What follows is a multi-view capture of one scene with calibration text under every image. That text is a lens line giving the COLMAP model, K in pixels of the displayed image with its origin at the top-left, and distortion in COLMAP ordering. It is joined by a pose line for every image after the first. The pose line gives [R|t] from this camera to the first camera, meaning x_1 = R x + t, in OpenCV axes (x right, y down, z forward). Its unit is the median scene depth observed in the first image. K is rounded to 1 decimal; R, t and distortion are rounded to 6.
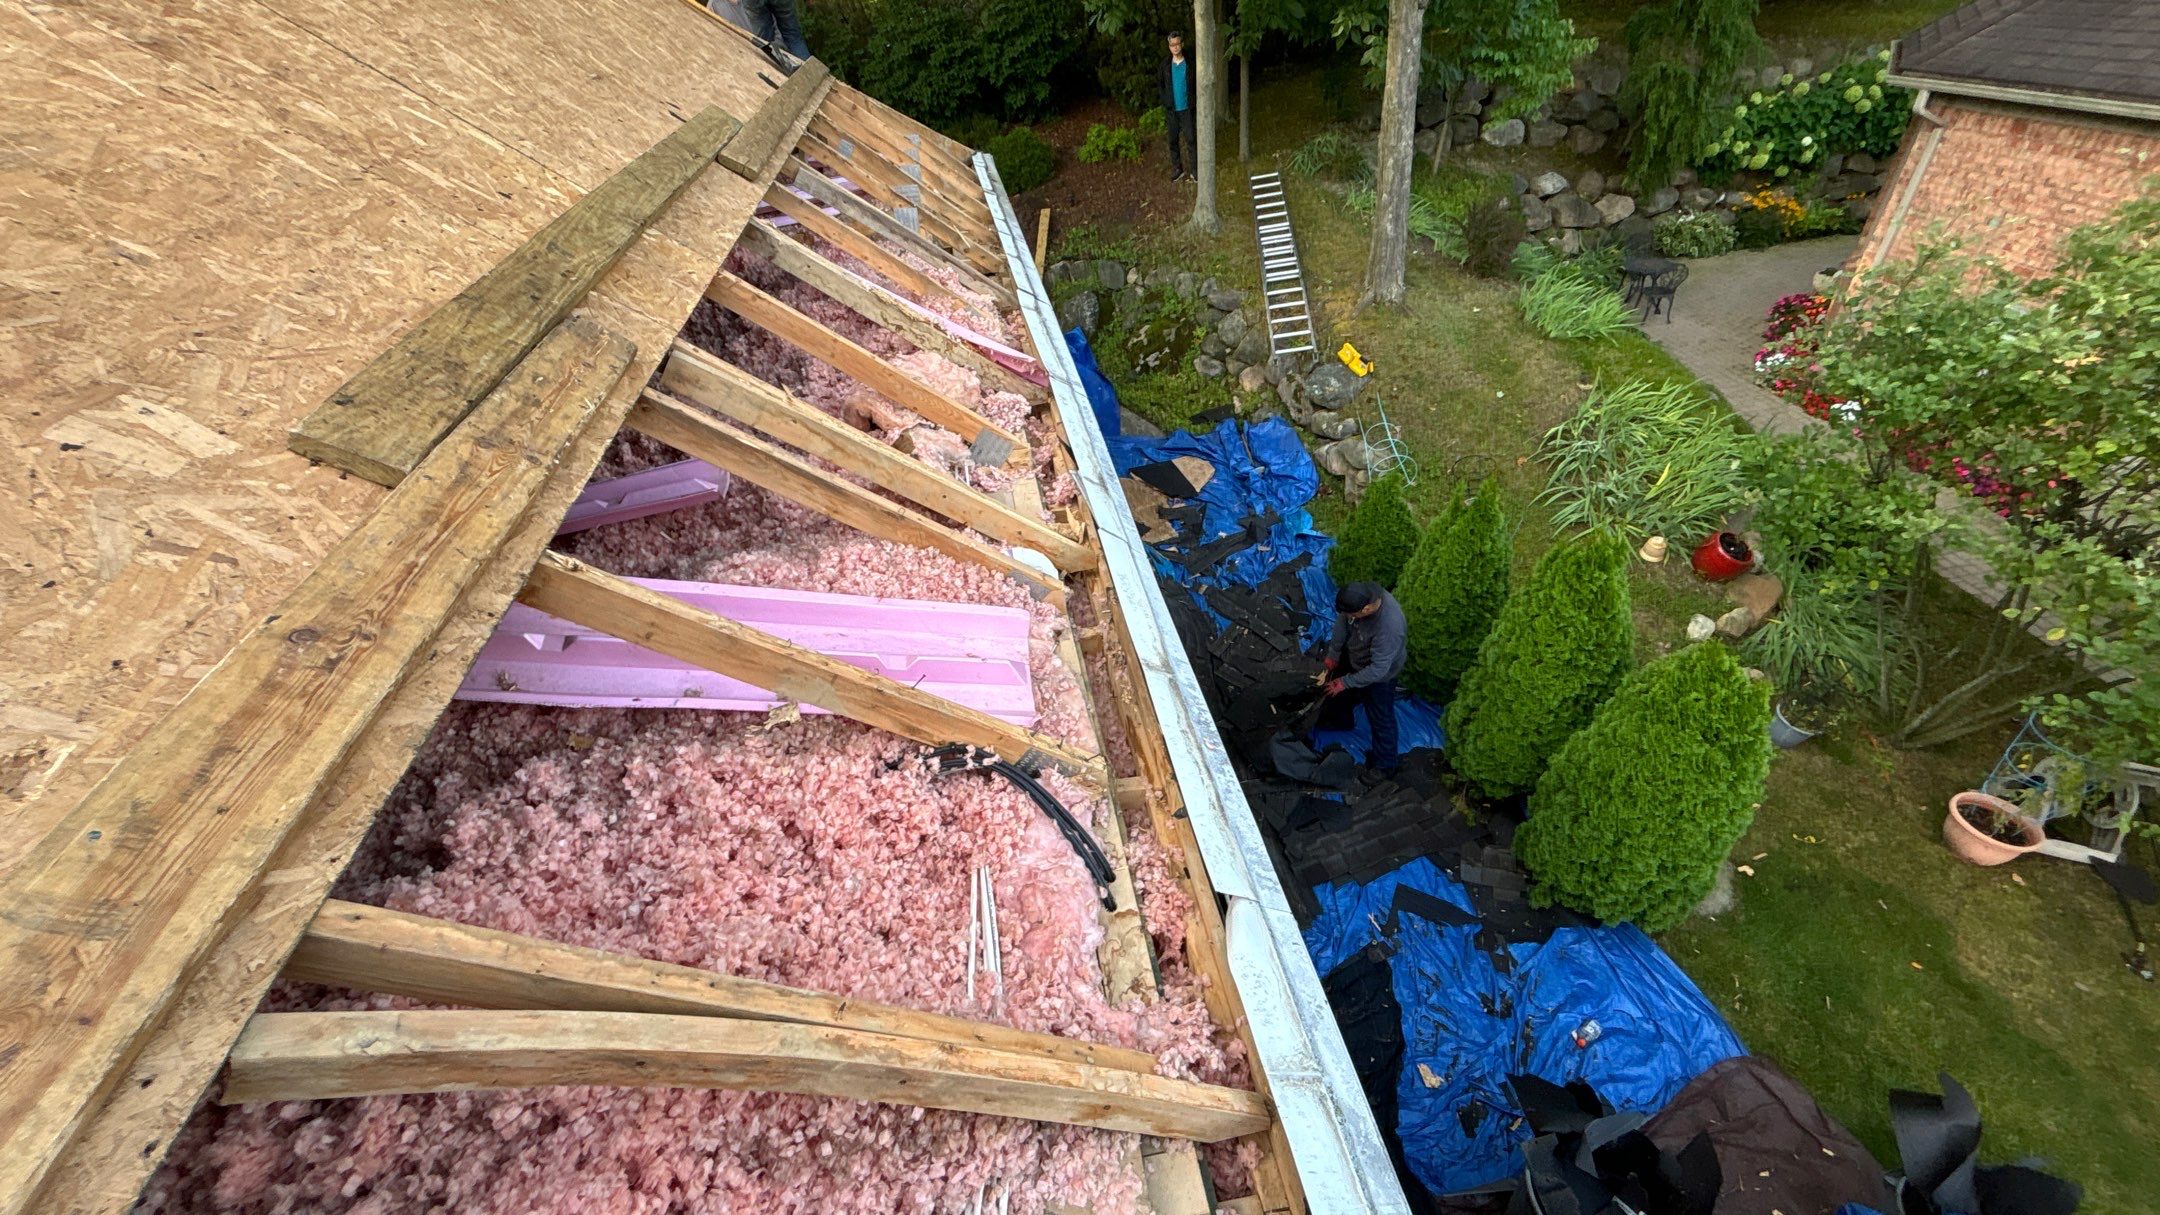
lens RADIAL K [[865.2, 0, 1066.4], [0, 865.2, 607.4], [0, 0, 1]] dist [-0.019543, 0.006331]
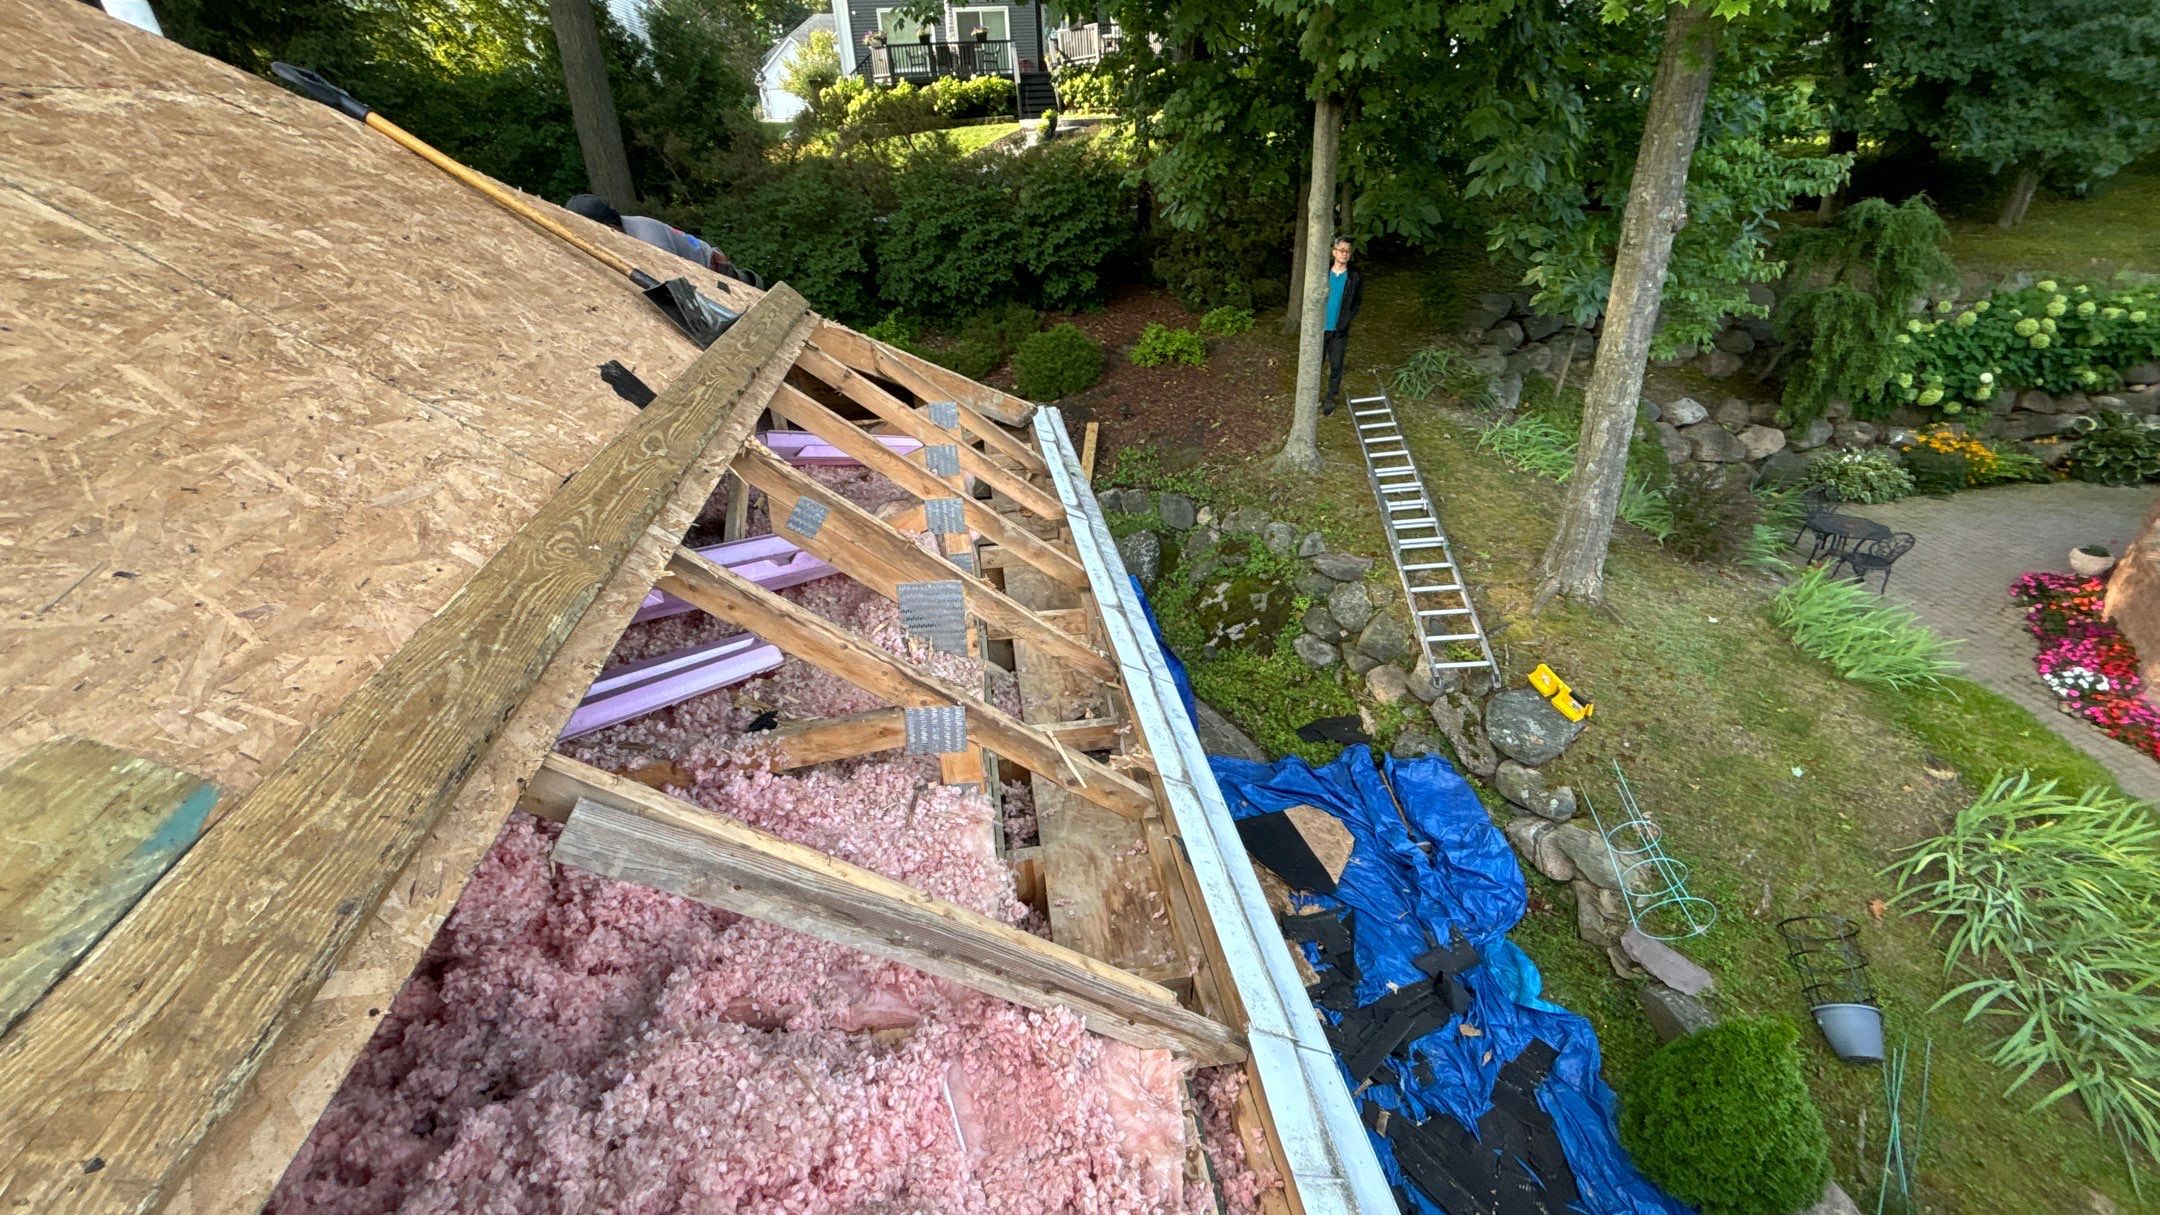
lens RADIAL K [[858.7, 0, 1078.9], [0, 858.7, 600.4], [0, 0, 1]] dist [-0.002870, -0.001018]
pose [[0.998964, 0.038158, 0.024782, -0.057323], [-0.033924, 0.987615, -0.153186, -0.195438], [-0.030321, 0.152187, 0.987887, 0.258864]]
